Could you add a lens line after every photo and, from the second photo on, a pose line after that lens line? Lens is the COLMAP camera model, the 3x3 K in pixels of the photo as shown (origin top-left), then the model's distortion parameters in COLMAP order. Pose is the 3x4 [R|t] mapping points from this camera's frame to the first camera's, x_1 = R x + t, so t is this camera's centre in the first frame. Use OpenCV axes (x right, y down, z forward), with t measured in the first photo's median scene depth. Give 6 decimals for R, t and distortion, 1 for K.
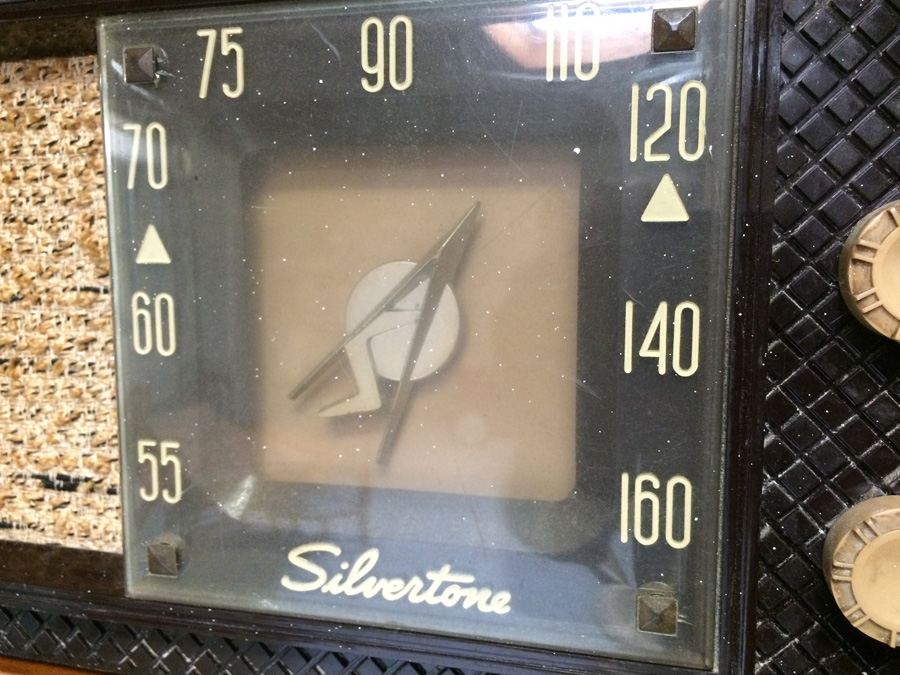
lens RADIAL K [[773.1, 0, 457.2], [0, 773.1, 344.4], [0, 0, 1]] dist [0.051802, -0.102220]
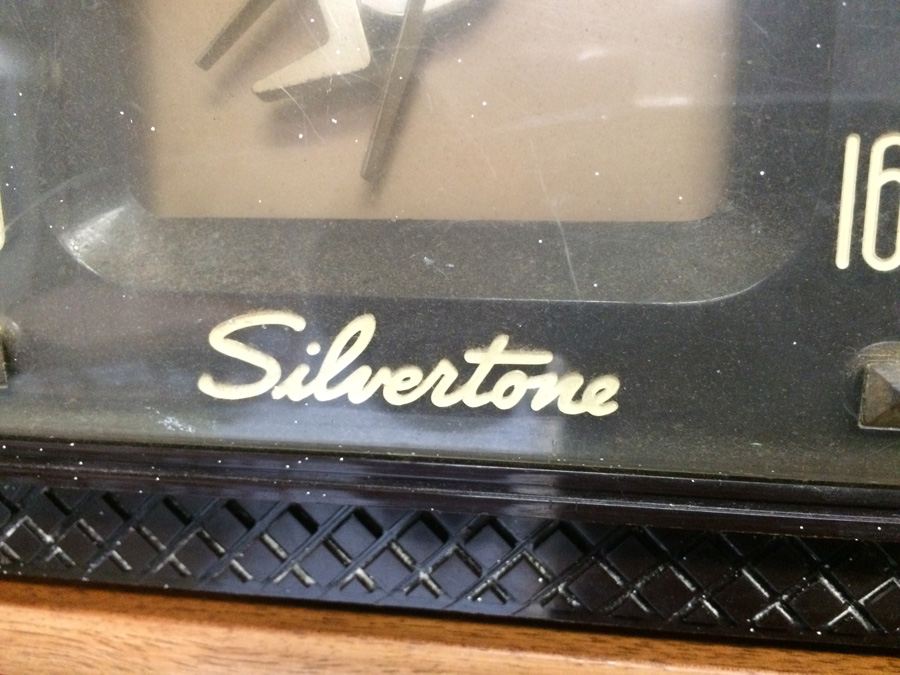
lens RADIAL K [[773.1, 0, 449.6], [0, 773.1, 340.8], [0, 0, 1]] dist [0.051802, -0.102220]
pose [[0.995208, -0.020682, 0.095573, -0.099737], [0.011241, 0.995095, 0.098282, 0.223823], [-0.097137, -0.096736, 0.990559, 0.435422]]
